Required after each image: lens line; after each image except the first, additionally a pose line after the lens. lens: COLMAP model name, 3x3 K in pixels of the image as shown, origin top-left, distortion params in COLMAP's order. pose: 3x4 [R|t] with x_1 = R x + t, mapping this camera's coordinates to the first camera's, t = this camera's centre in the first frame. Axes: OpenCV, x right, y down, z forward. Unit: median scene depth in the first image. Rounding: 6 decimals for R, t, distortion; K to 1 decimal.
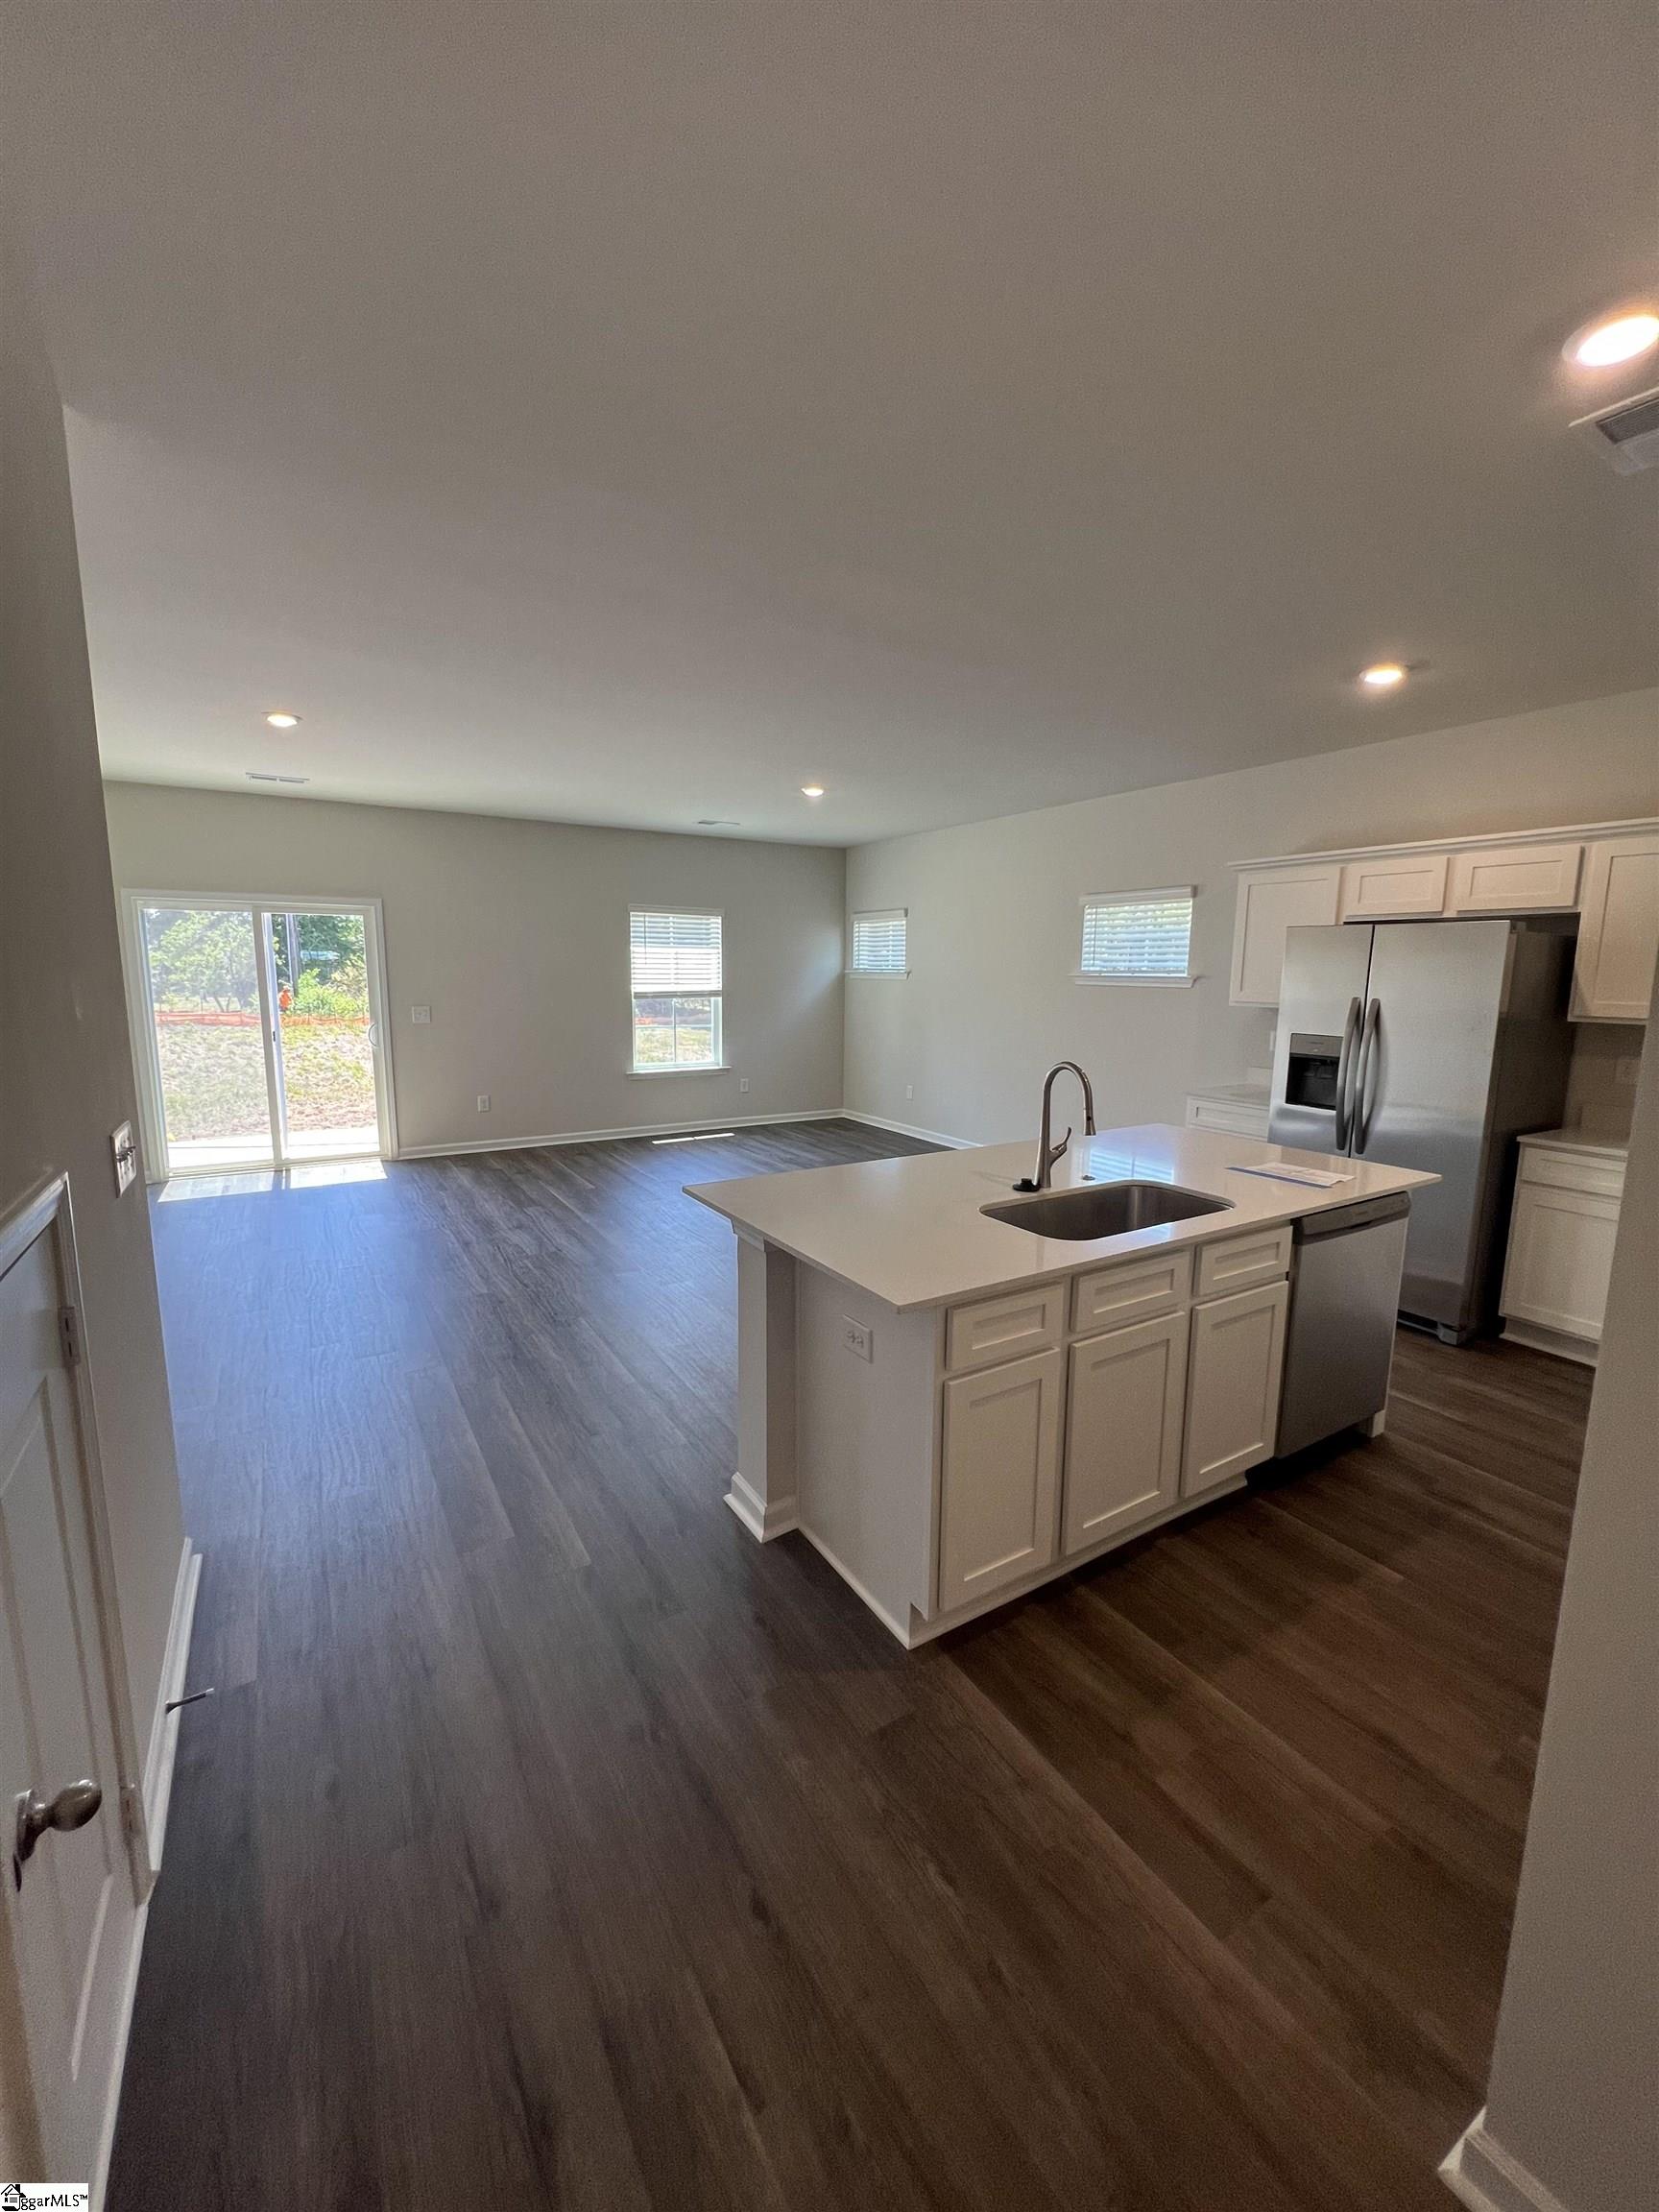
lens RADIAL K [[880.5, 0, 829.5], [0, 880.5, 1106.0], [0, 0, 1]] dist [-0.000153, -0.000011]
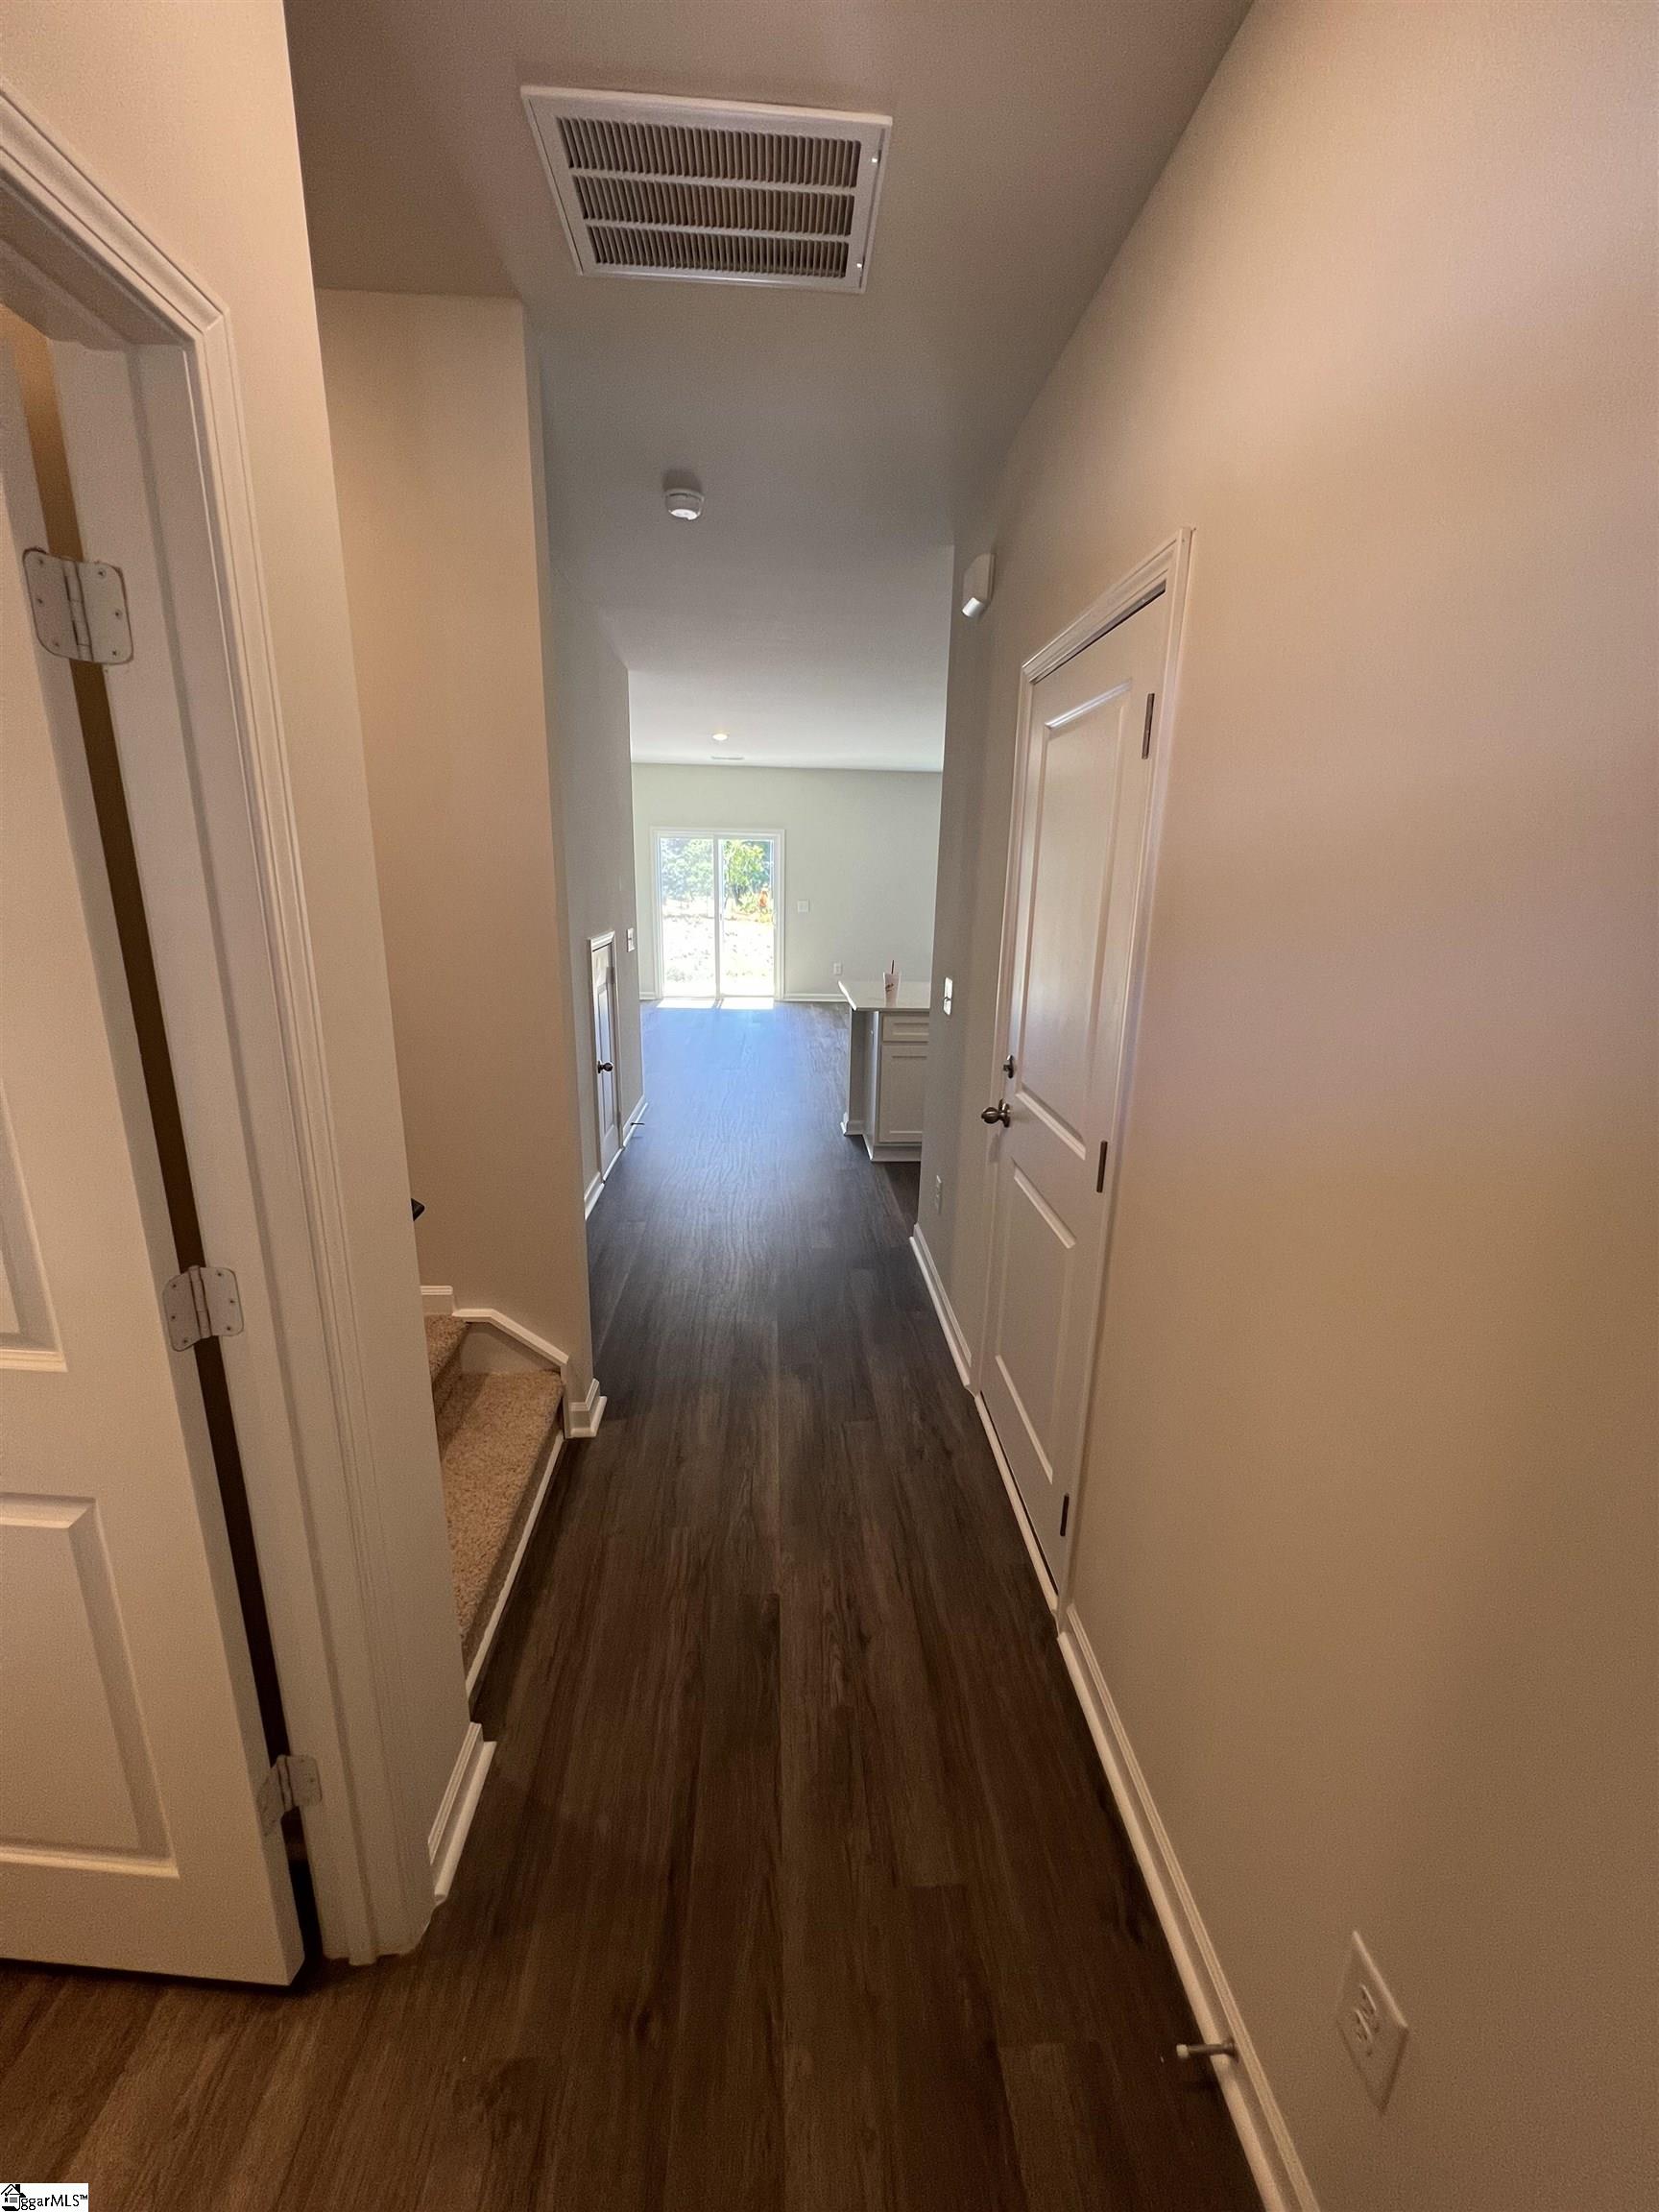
lens RADIAL K [[880.5, 0, 829.5], [0, 880.5, 1106.0], [0, 0, 1]] dist [-0.000153, -0.000011]
pose [[0.881469, 0.127111, -0.454813, 0.357478], [-0.080148, 0.989390, 0.121179, 0.057867], [0.465390, -0.070363, 0.882304, -0.398602]]
